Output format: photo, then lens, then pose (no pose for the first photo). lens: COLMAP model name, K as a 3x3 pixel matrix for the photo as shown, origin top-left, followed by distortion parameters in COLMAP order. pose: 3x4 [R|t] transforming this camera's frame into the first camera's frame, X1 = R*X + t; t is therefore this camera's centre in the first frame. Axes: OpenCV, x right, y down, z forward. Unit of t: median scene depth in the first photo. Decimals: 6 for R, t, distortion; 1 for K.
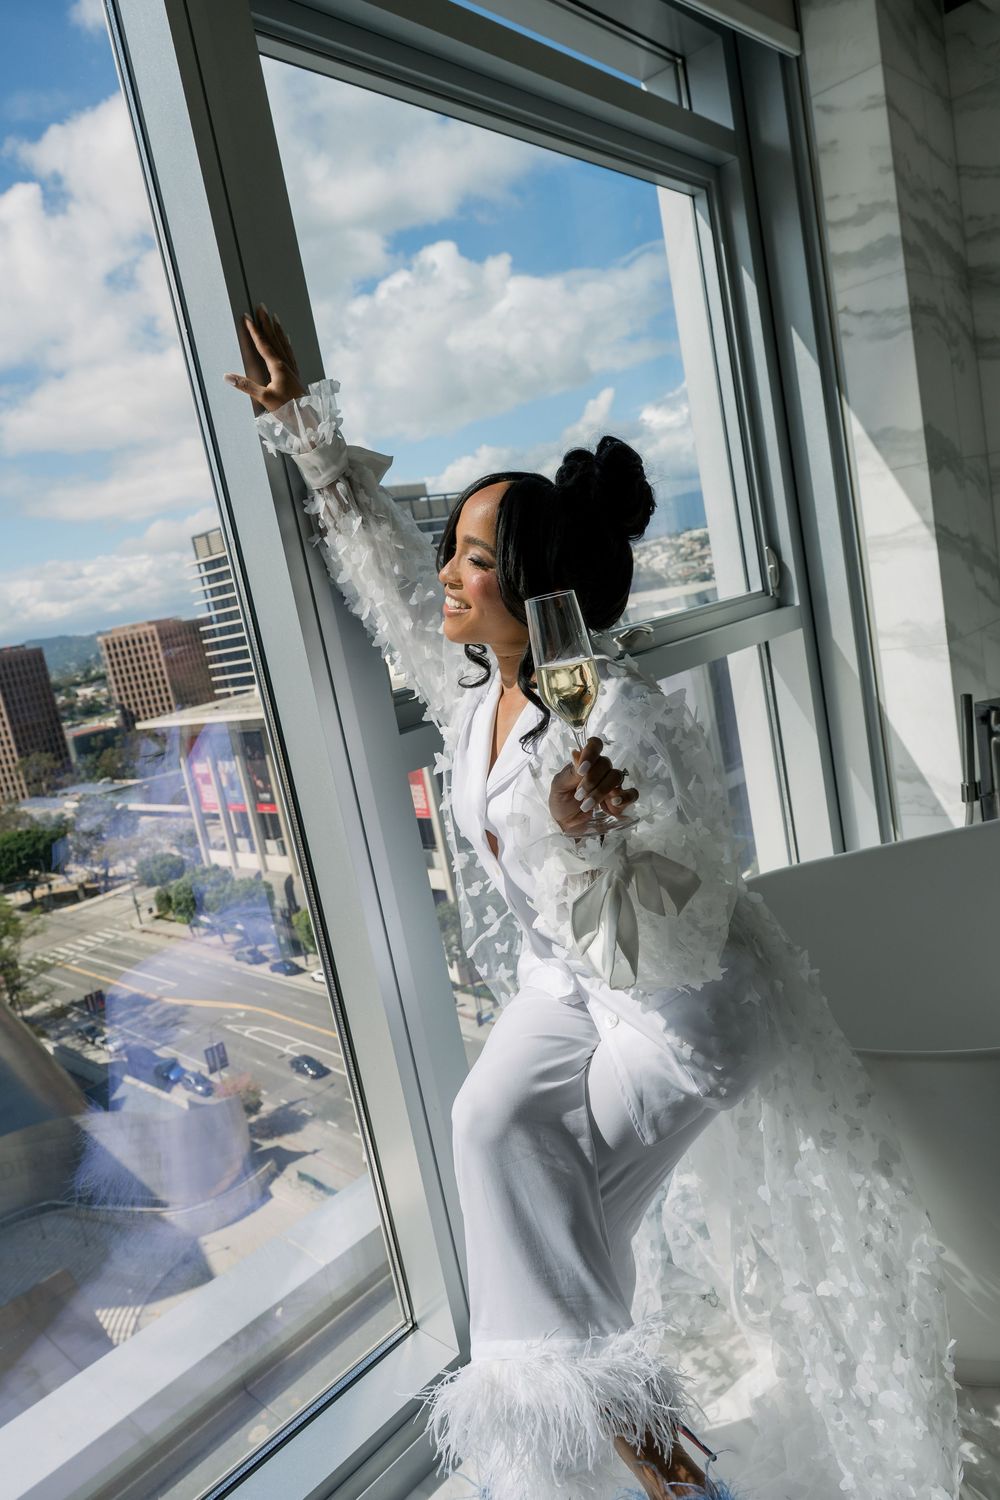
lens RADIAL K [[995.0, 0, 492.7], [0, 995.0, 761.7], [0, 0, 1]] dist [0.001665, -0.005122]
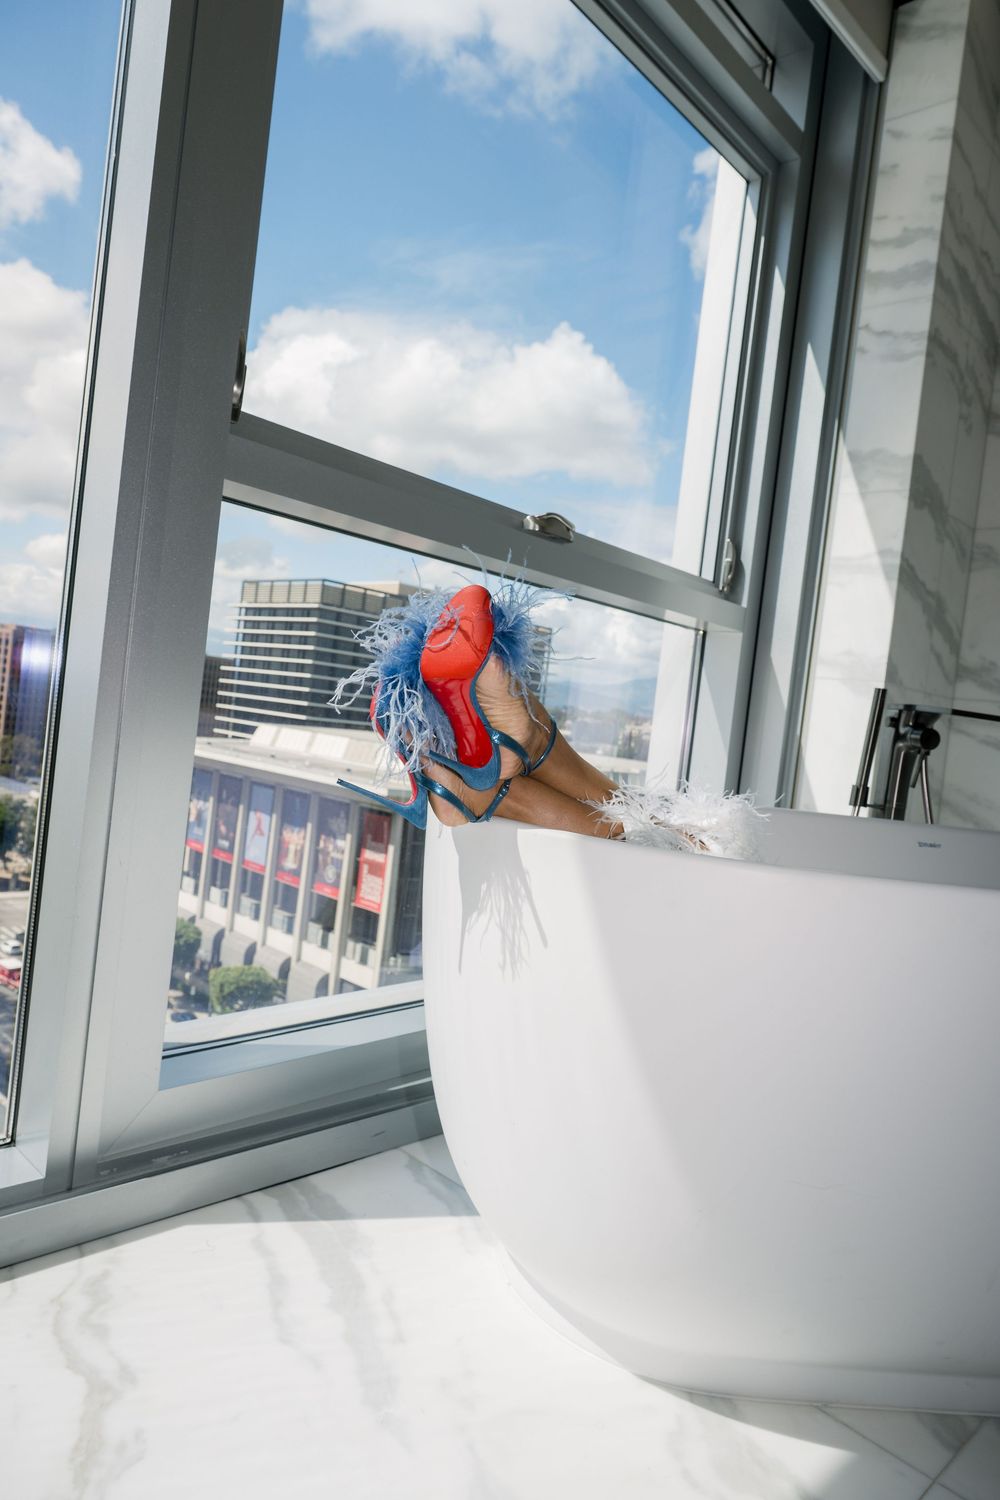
lens RADIAL K [[993.8, 0, 500.0], [0, 993.8, 750.0], [0, 0, 1]] dist [-0.003484, -0.000547]
pose [[0.954219, 0.299106, -0.001326, 0.129134], [-0.296322, 0.944715, -0.140378, 0.171214], [-0.040735, 0.134344, 0.990097, 0.100078]]
